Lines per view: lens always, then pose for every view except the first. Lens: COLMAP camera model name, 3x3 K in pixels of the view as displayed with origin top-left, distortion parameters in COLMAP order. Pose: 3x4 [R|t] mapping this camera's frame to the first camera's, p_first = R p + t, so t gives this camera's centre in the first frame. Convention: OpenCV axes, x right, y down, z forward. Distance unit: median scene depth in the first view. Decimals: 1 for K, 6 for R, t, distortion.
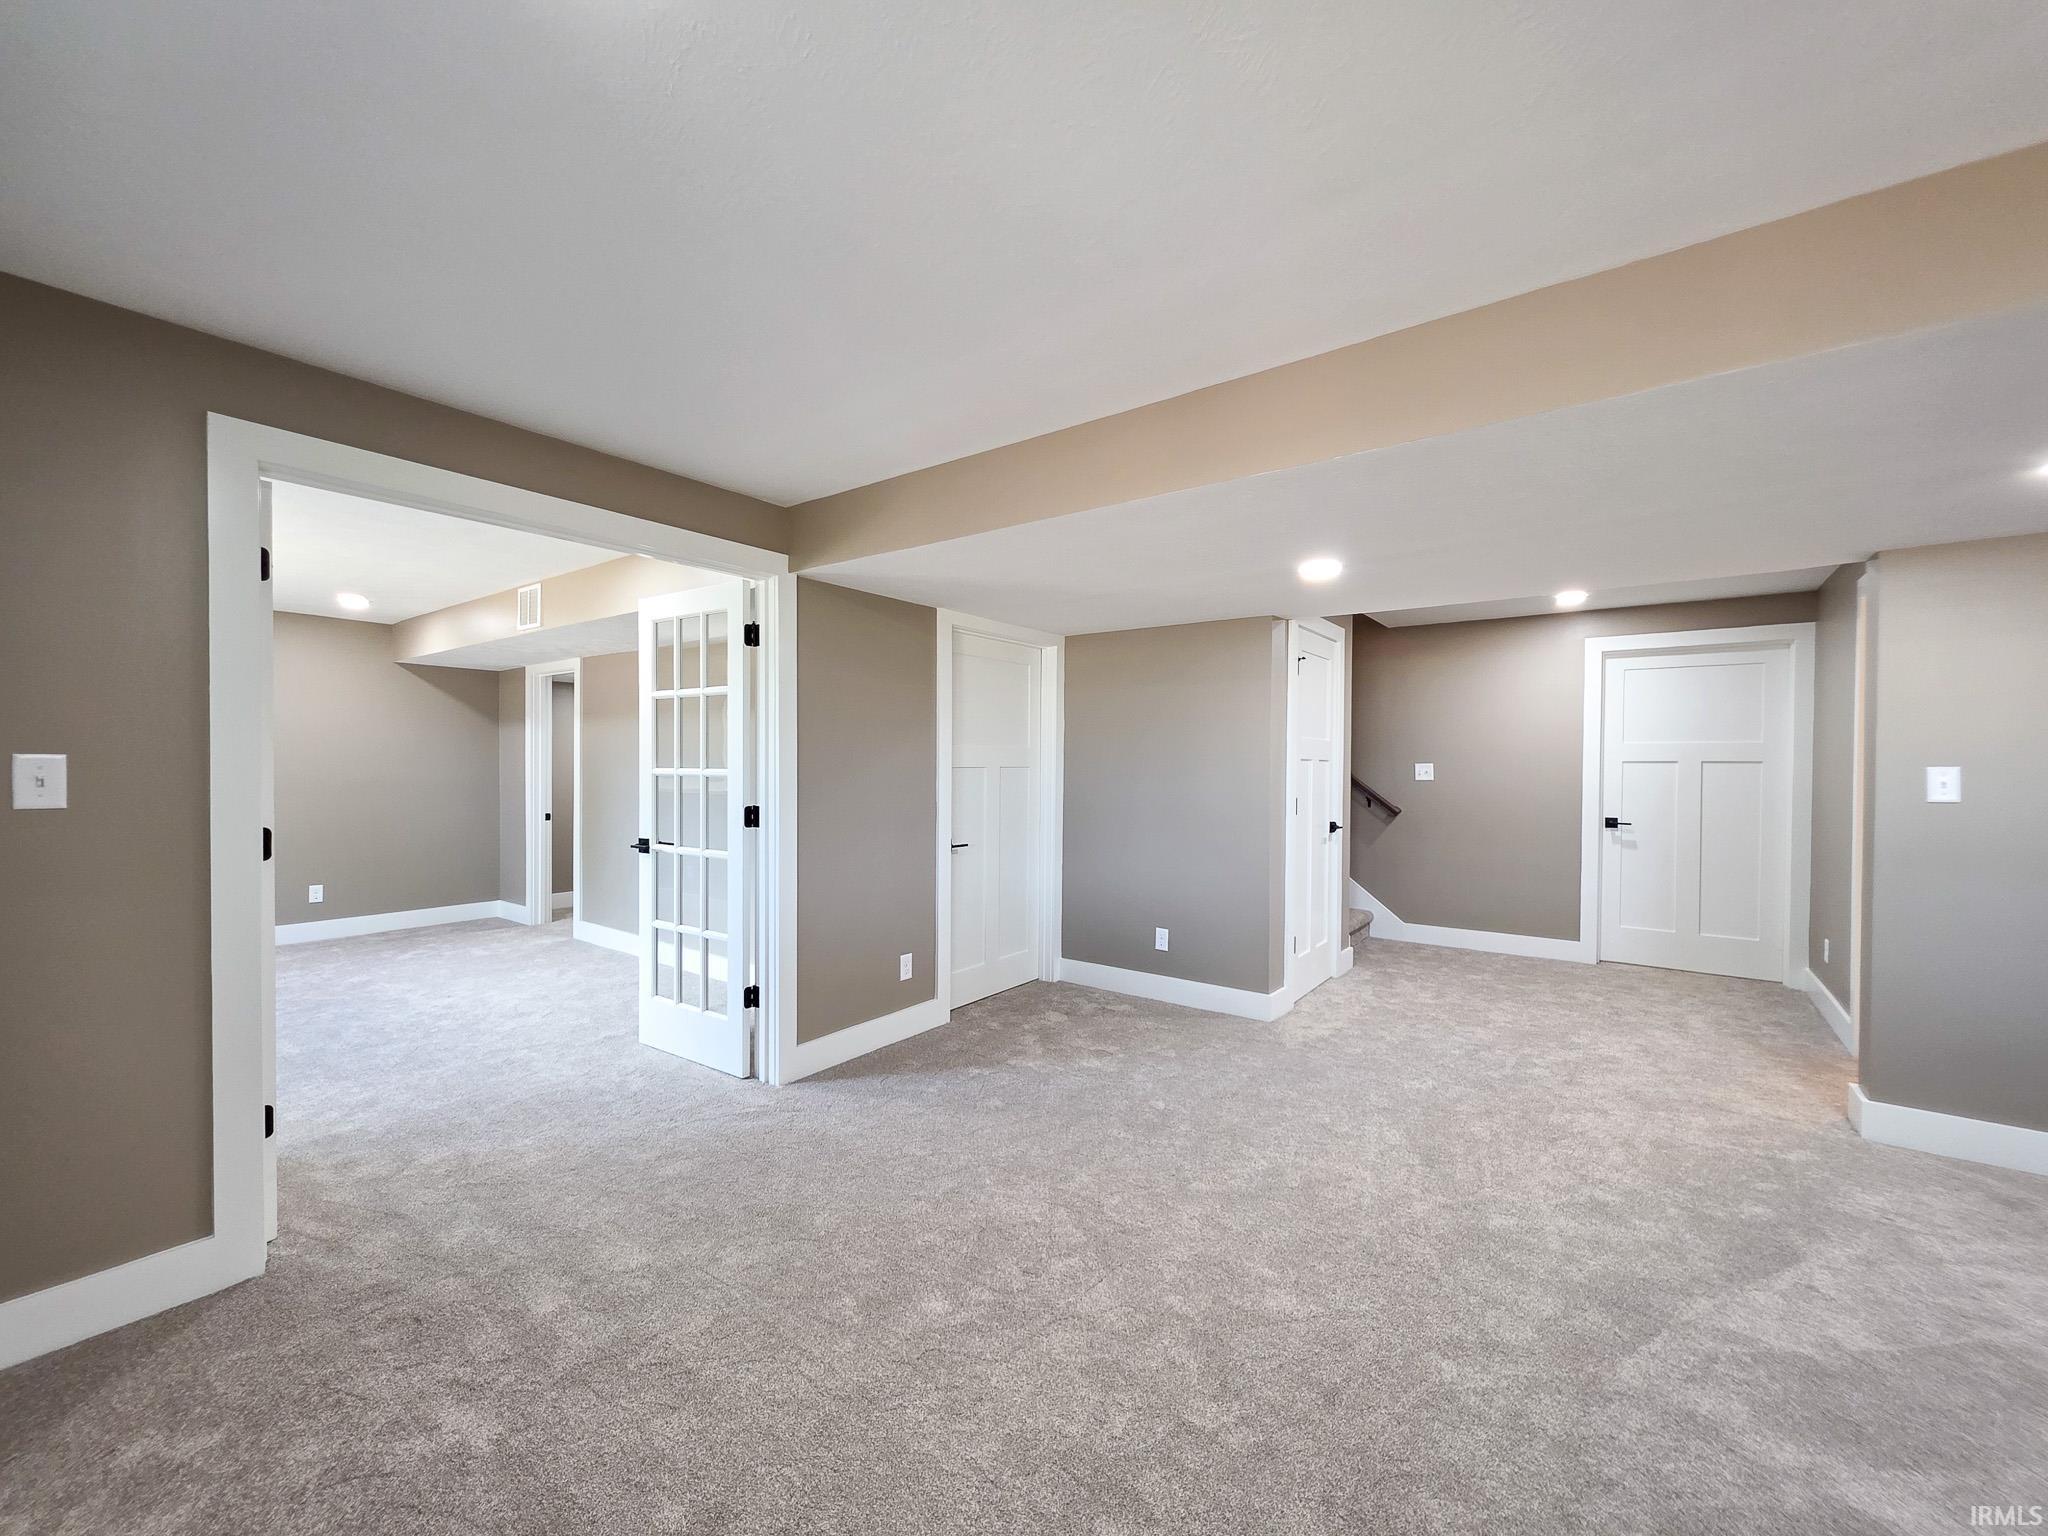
lens RADIAL K [[821.2, 0, 1029.3], [0, 821.2, 765.8], [0, 0, 1]] dist [-0.000630, 0.000413]
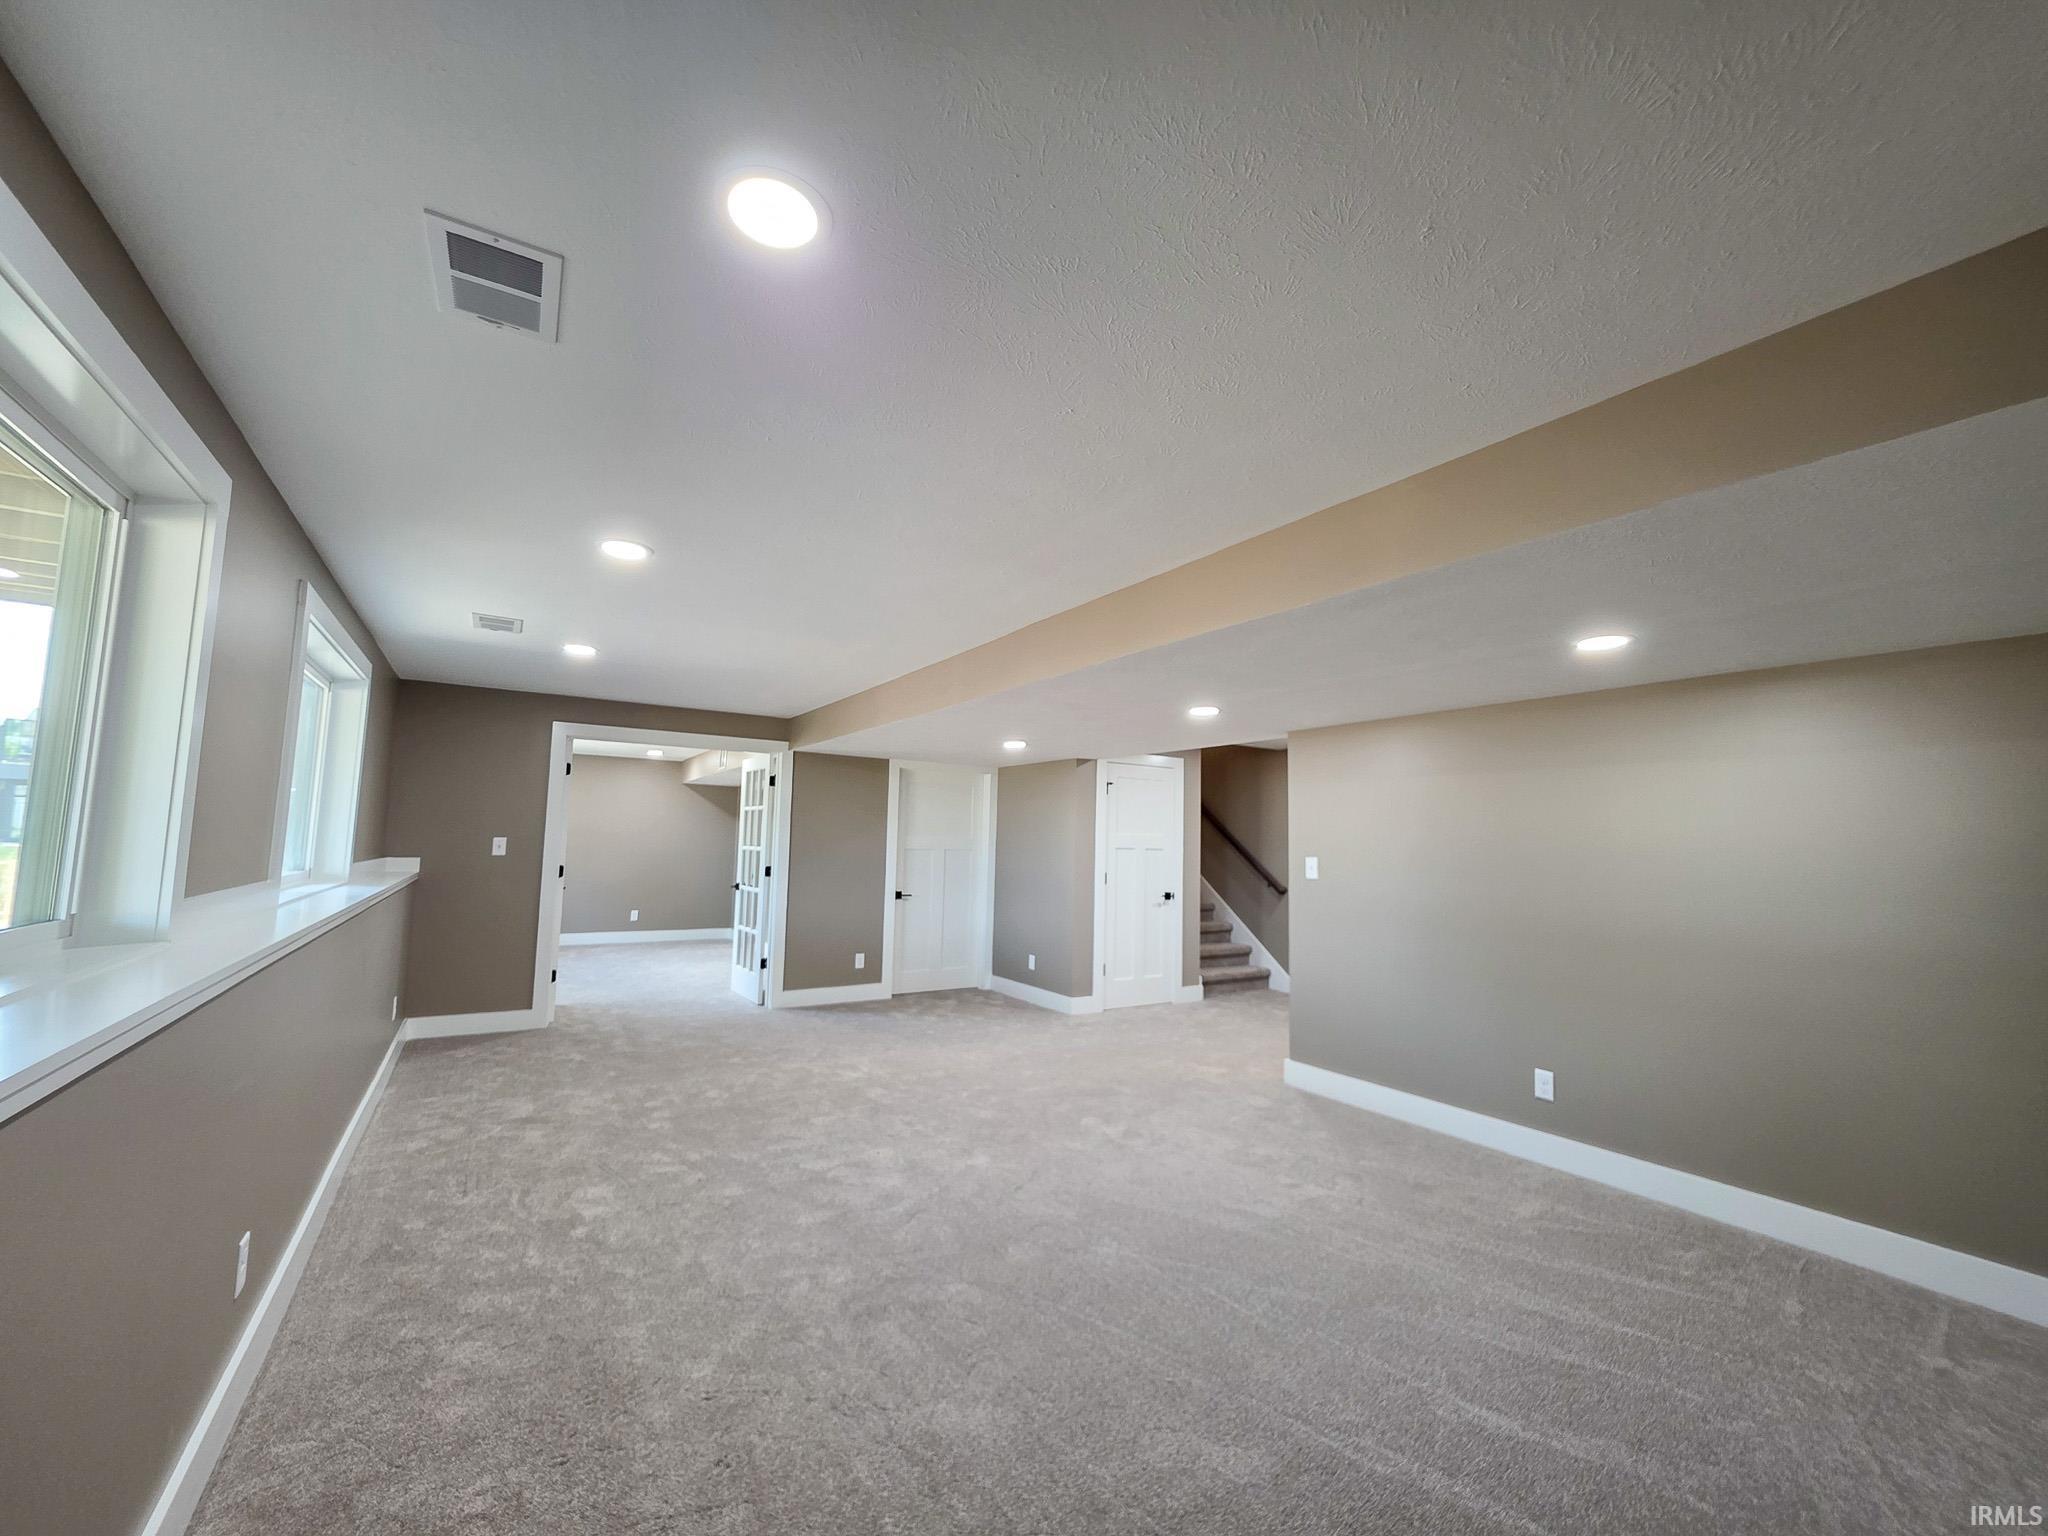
lens RADIAL K [[821.2, 0, 1033.1], [0, 821.2, 772.3], [0, 0, 1]] dist [-0.000630, 0.000413]
pose [[0.938469, -0.013569, -0.345096, 0.850116], [-0.019234, 0.995623, -0.091455, -0.007518], [0.344827, 0.092465, 0.934101, -0.589679]]
